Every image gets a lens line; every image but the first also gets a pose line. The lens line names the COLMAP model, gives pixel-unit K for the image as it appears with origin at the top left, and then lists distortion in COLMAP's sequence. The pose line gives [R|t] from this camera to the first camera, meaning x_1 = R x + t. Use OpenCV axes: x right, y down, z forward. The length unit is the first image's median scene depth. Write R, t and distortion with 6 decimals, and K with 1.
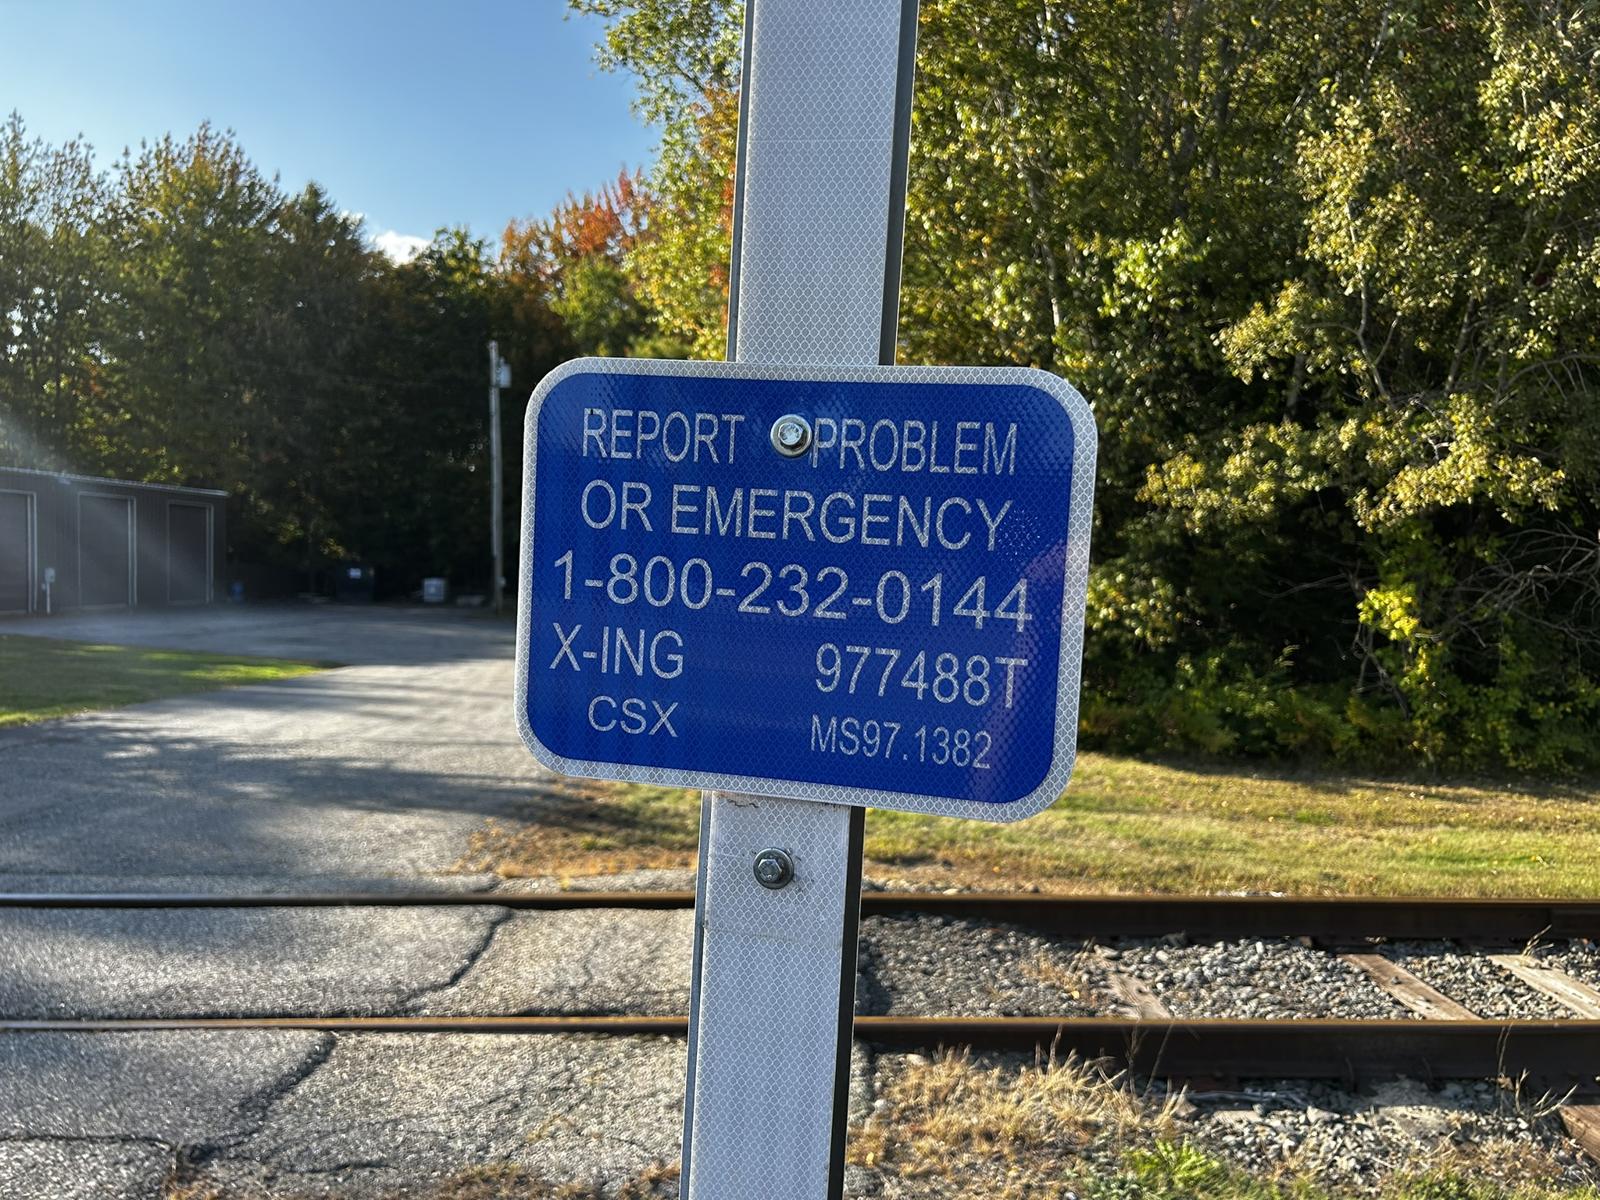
lens RADIAL K [[1222.8, 0, 779.4], [0, 1222.8, 606.4], [0, 0, 1]] dist [0.018070, 0.000029]
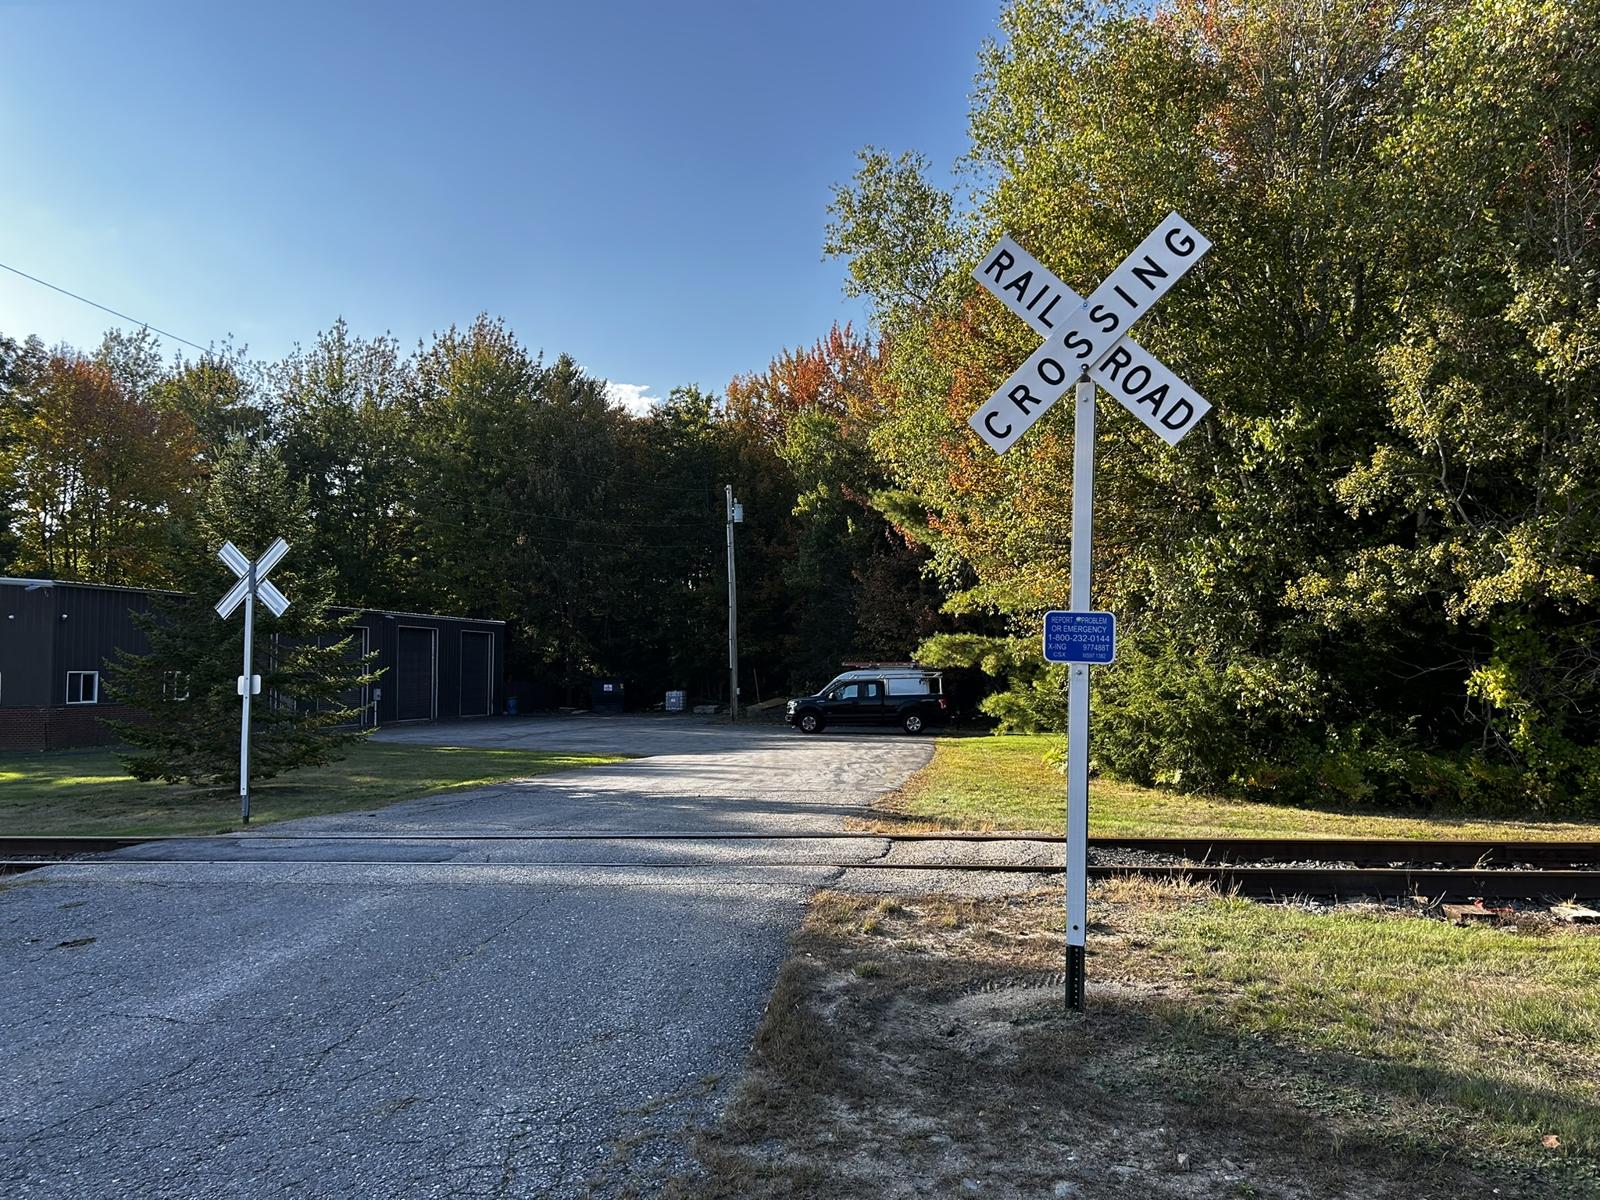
lens RADIAL K [[1184.1, 0, 780.8], [0, 1184.1, 598.9], [0, 0, 1]] dist [0.053833, -0.054079]
pose [[0.986476, -0.035592, -0.159996, -0.035559], [0.019603, 0.994752, -0.100419, 0.025261], [0.162731, 0.095924, 0.981997, -0.373020]]
